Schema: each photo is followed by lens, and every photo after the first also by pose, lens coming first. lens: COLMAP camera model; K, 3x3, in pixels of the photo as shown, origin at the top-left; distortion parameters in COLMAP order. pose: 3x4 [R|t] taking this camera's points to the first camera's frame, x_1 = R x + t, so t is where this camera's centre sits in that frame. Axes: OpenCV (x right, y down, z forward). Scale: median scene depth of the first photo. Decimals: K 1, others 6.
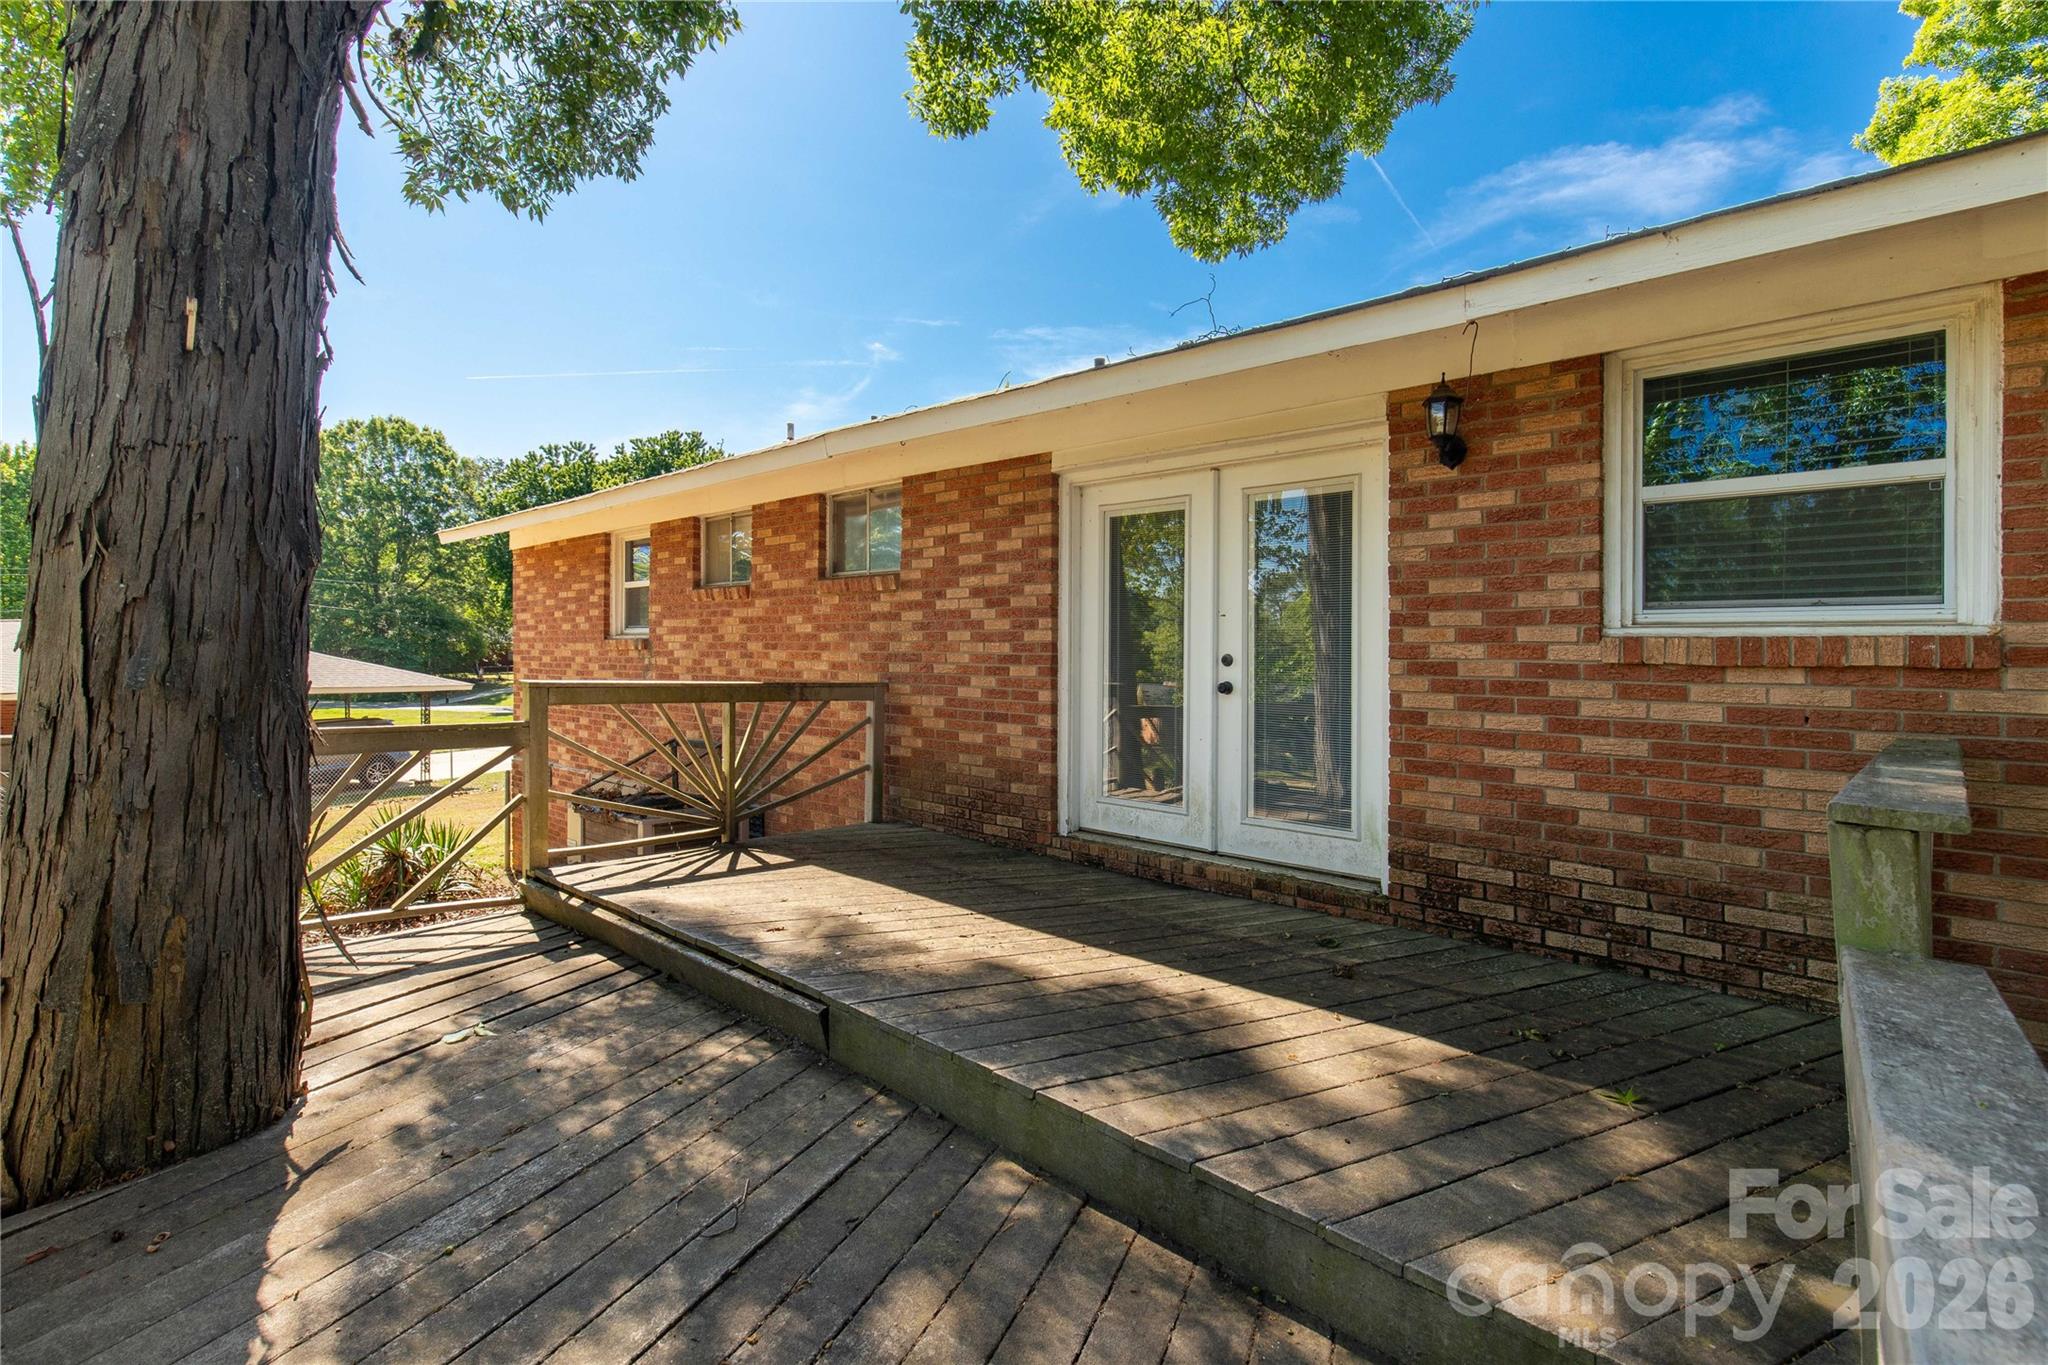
lens RADIAL K [[939.0, 0, 1026.4], [0, 939.0, 675.1], [0, 0, 1]] dist [0.009439, -0.004368]
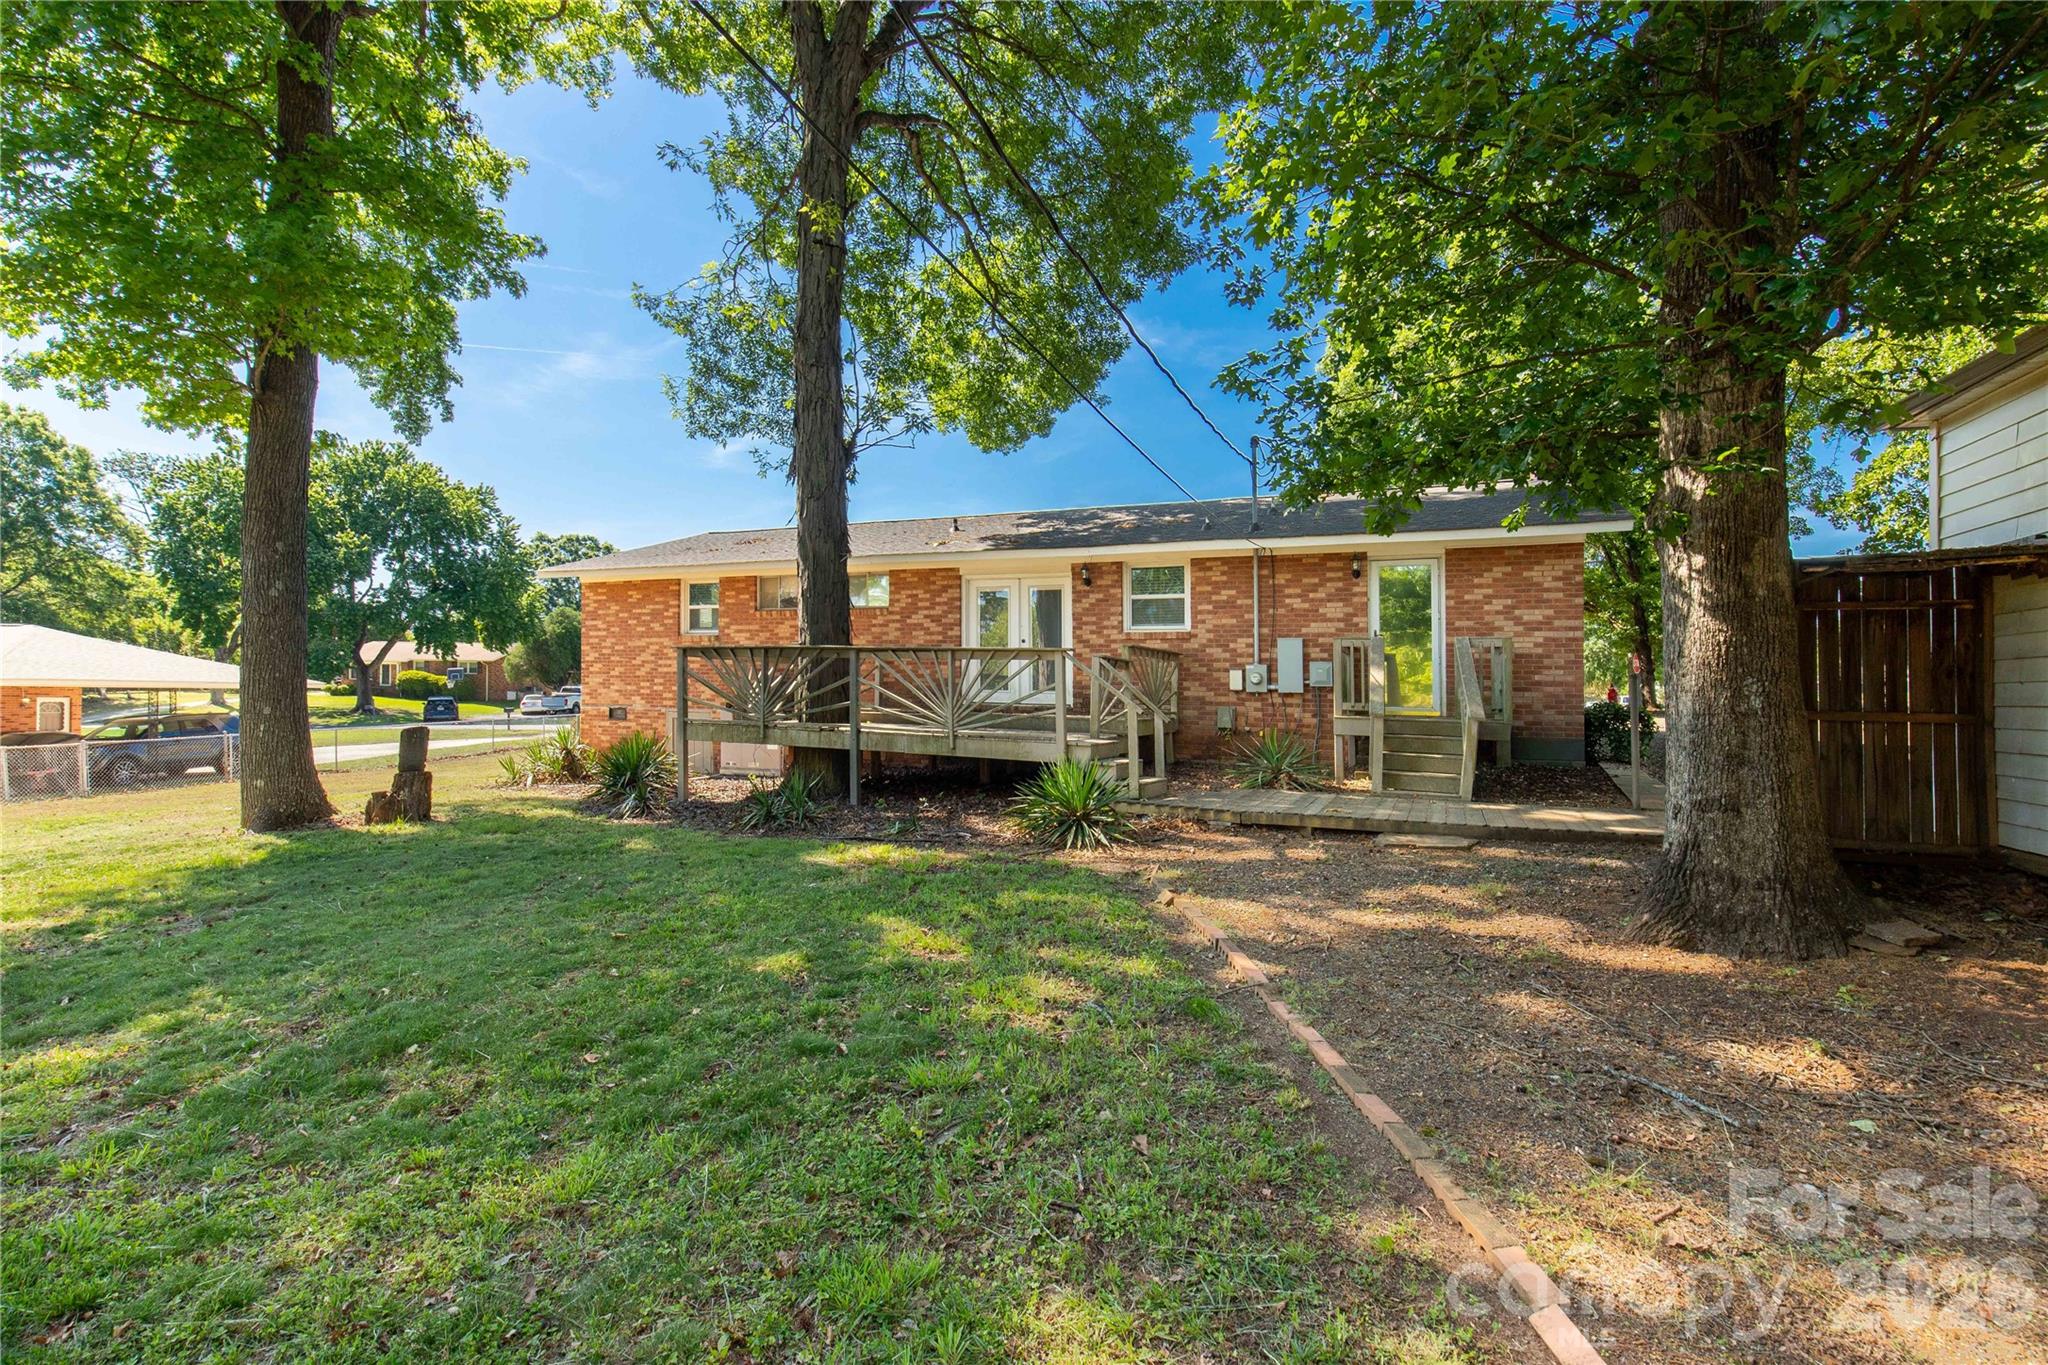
lens RADIAL K [[939.0, 0, 1028.3], [0, 939.0, 682.8], [0, 0, 1]] dist [0.009439, -0.004368]
pose [[0.946080, 0.005546, 0.323885, -0.884189], [0.001892, 0.999742, -0.022645, 0.220643], [-0.323927, 0.022036, 0.945825, -2.210574]]
